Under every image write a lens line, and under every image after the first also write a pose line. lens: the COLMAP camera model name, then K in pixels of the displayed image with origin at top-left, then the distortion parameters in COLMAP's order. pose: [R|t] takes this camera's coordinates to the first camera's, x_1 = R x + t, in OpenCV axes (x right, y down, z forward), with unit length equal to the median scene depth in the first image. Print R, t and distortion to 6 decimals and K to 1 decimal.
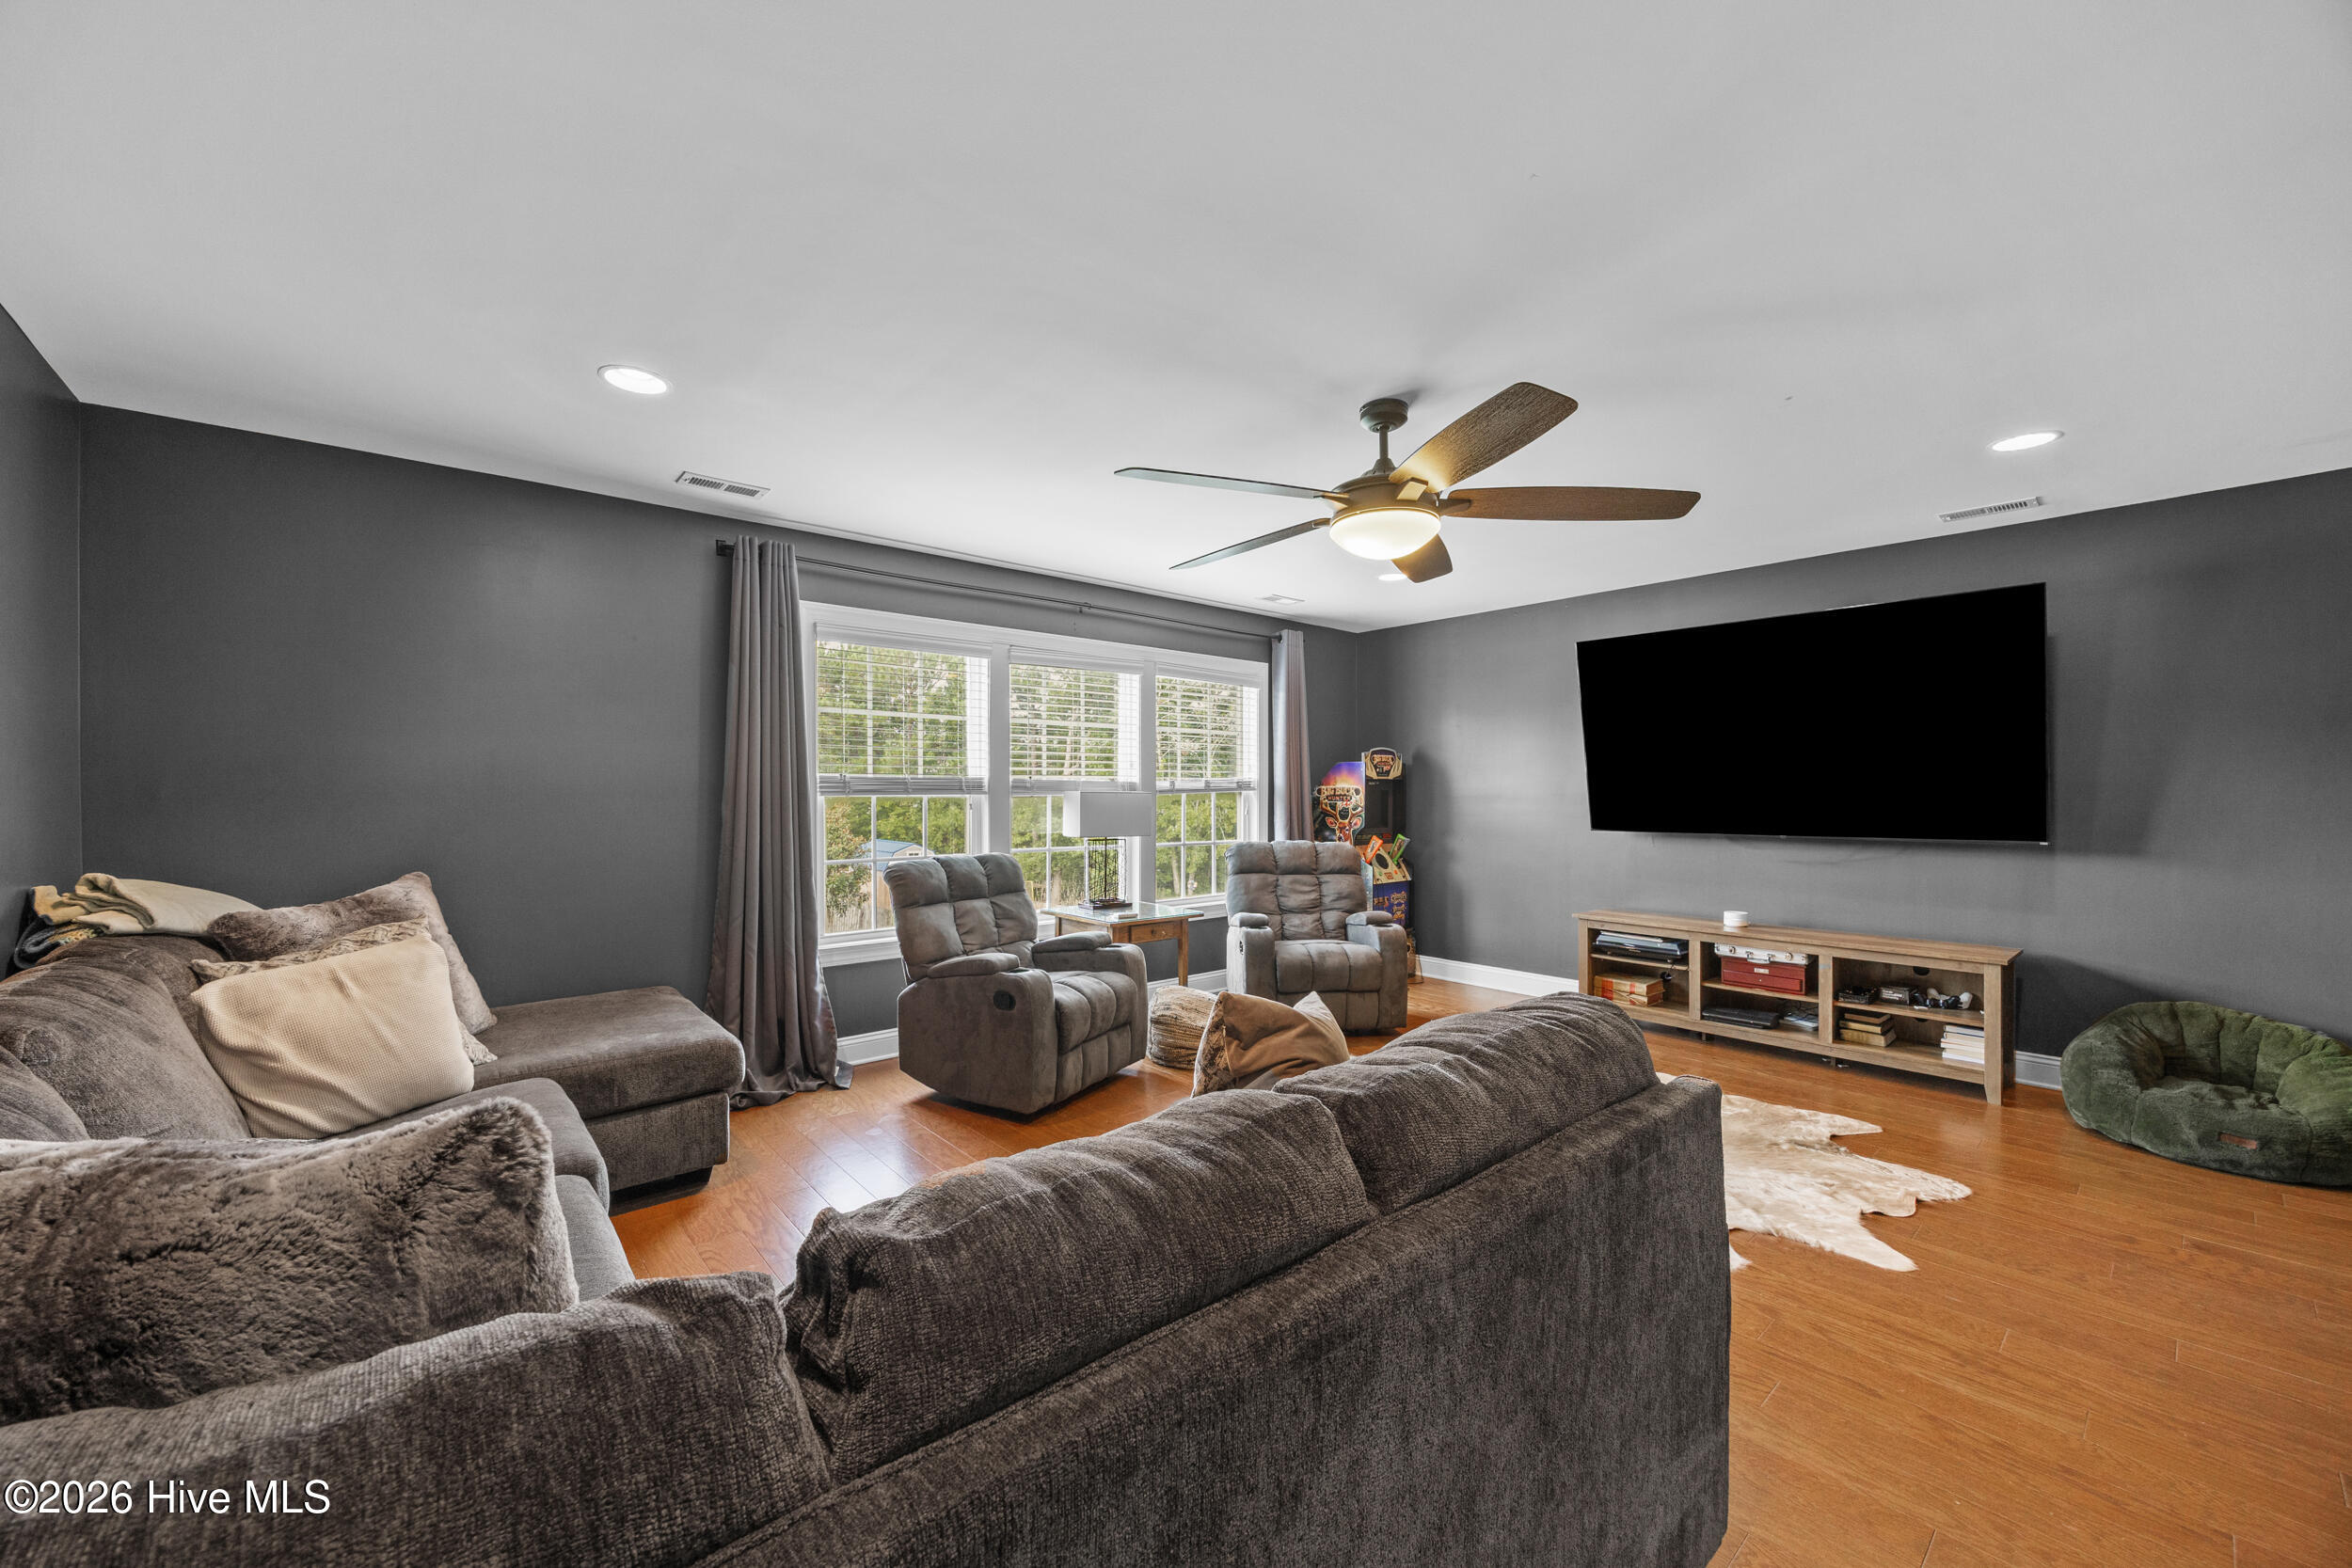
lens RADIAL K [[902.2, 0, 1181.6], [0, 902.2, 787.2], [0, 0, 1]] dist [-0.000943, 0.000014]
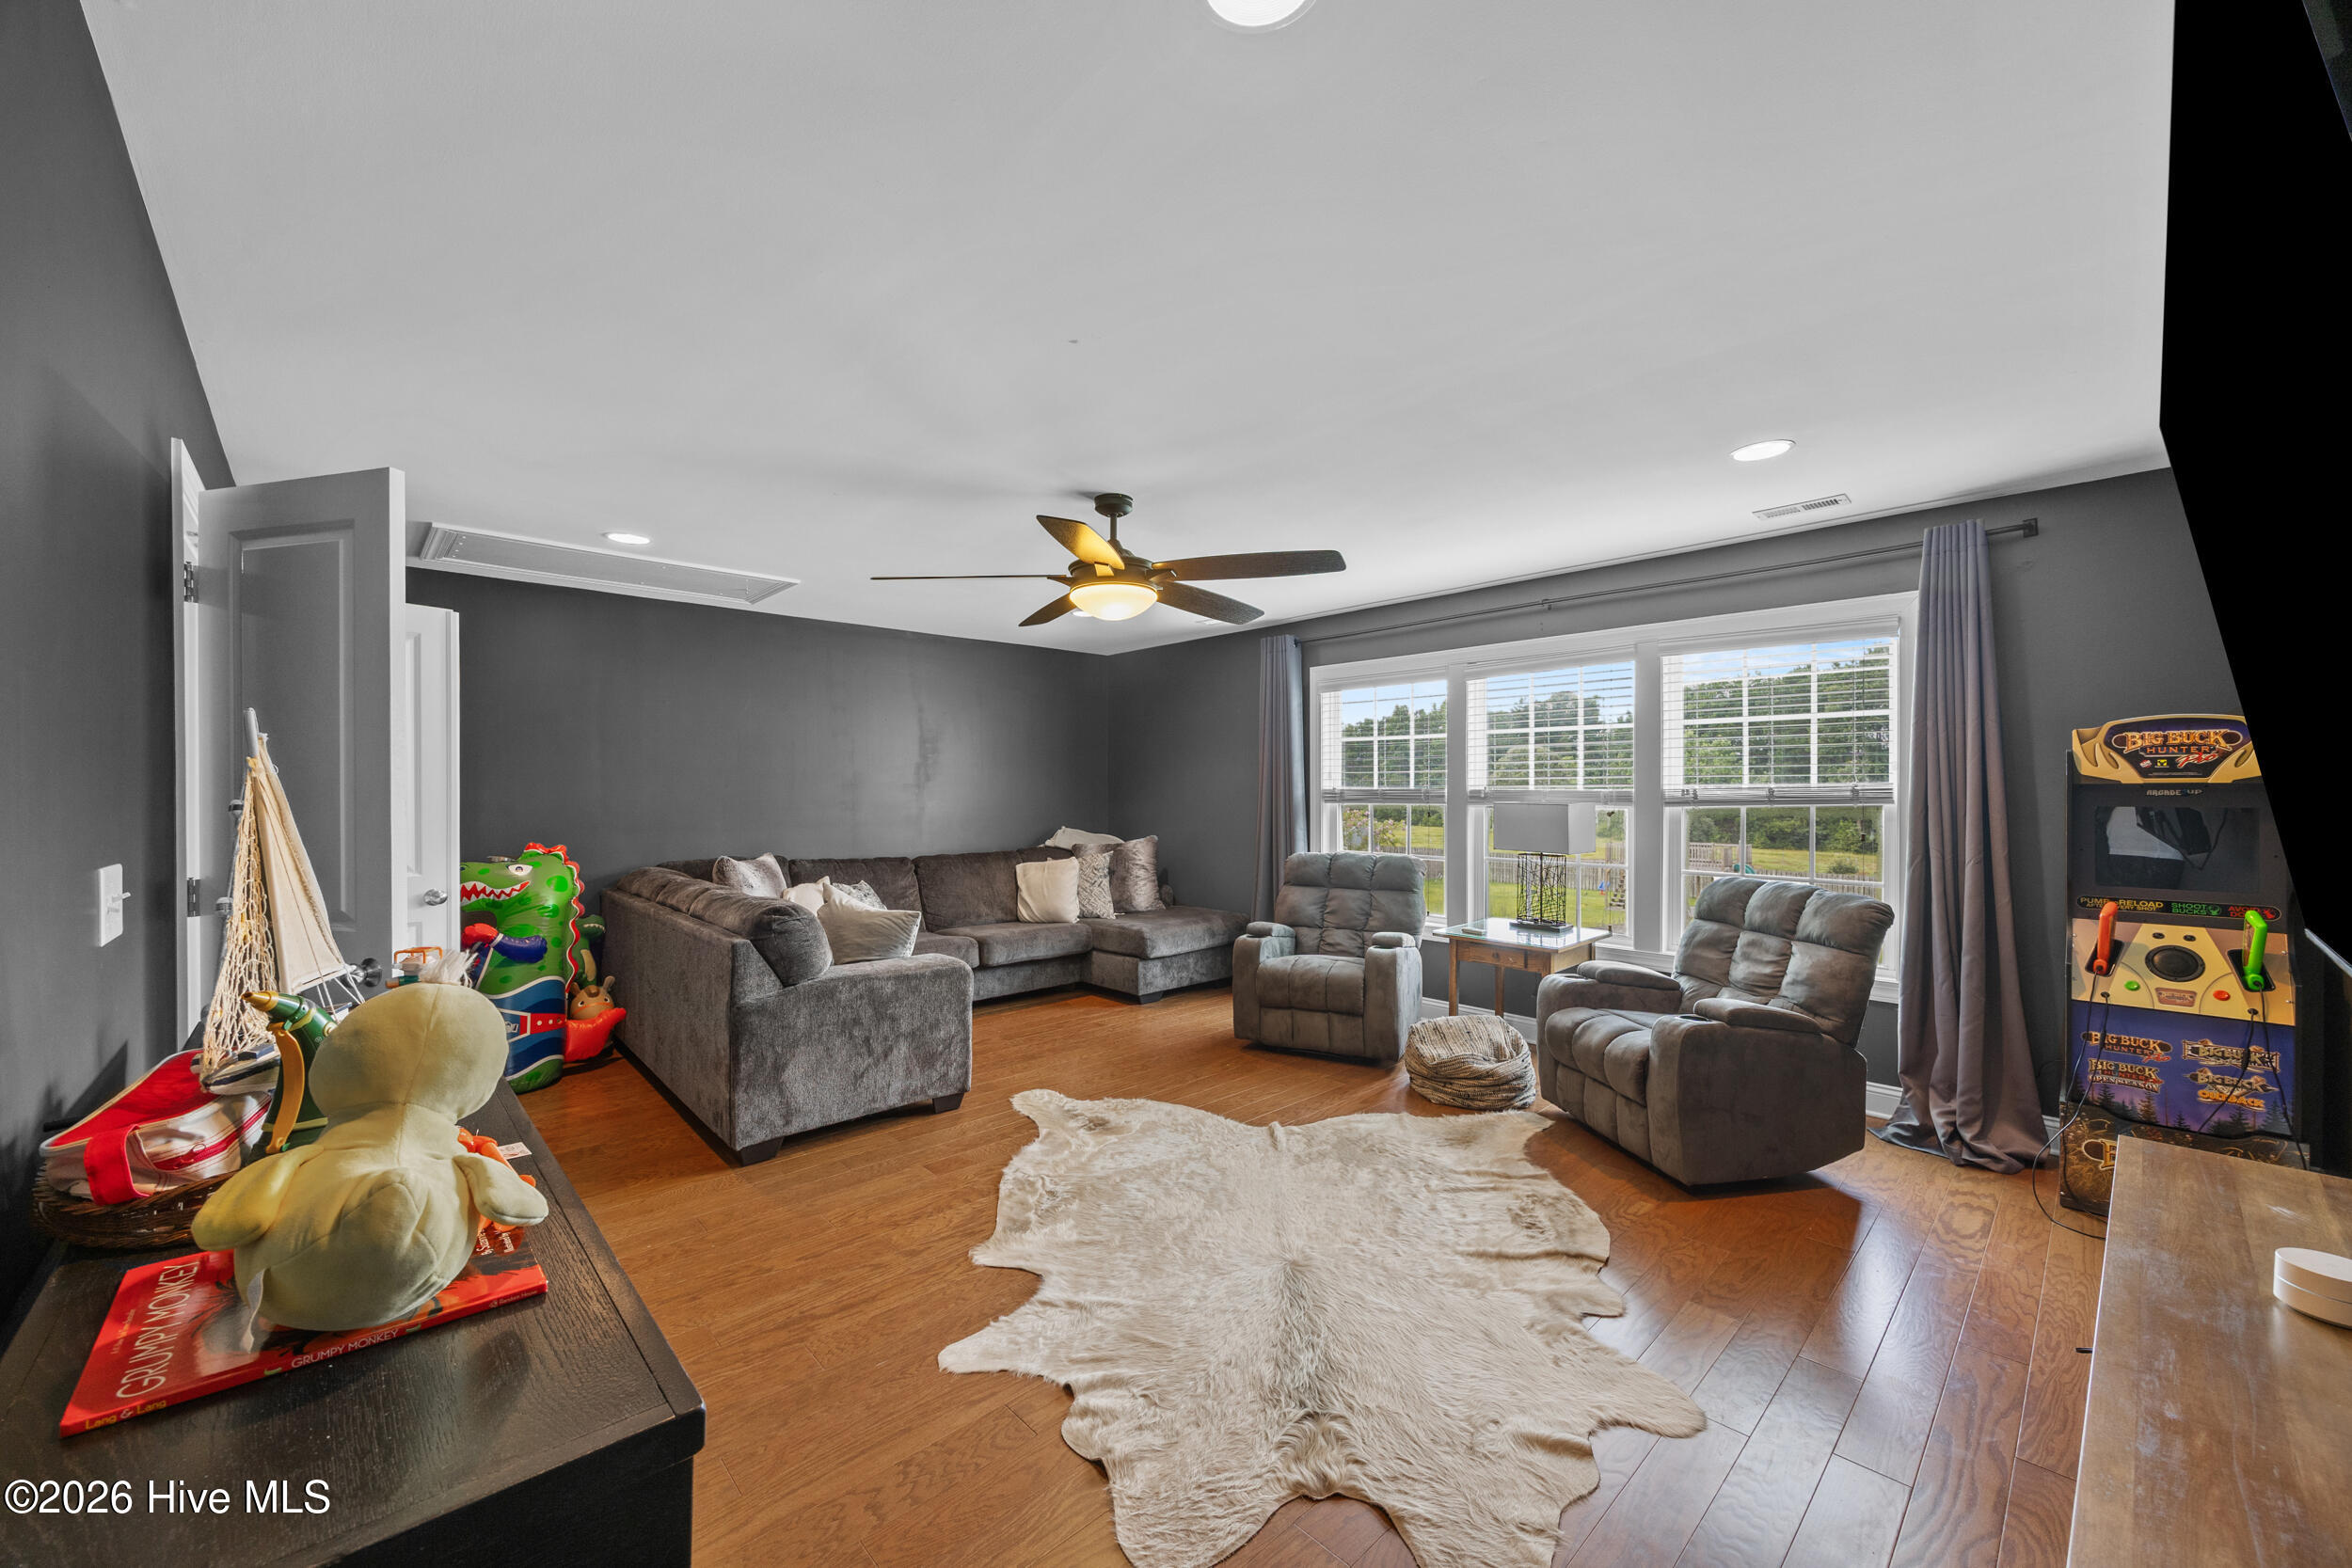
lens RADIAL K [[902.2, 0, 1181.6], [0, 902.2, 787.2], [0, 0, 1]] dist [-0.000943, 0.000014]
pose [[0.060800, -0.008686, -0.998112, 0.770801], [-0.004604, 0.999949, -0.008983, -0.000628], [0.998139, 0.005142, 0.060757, 0.557582]]
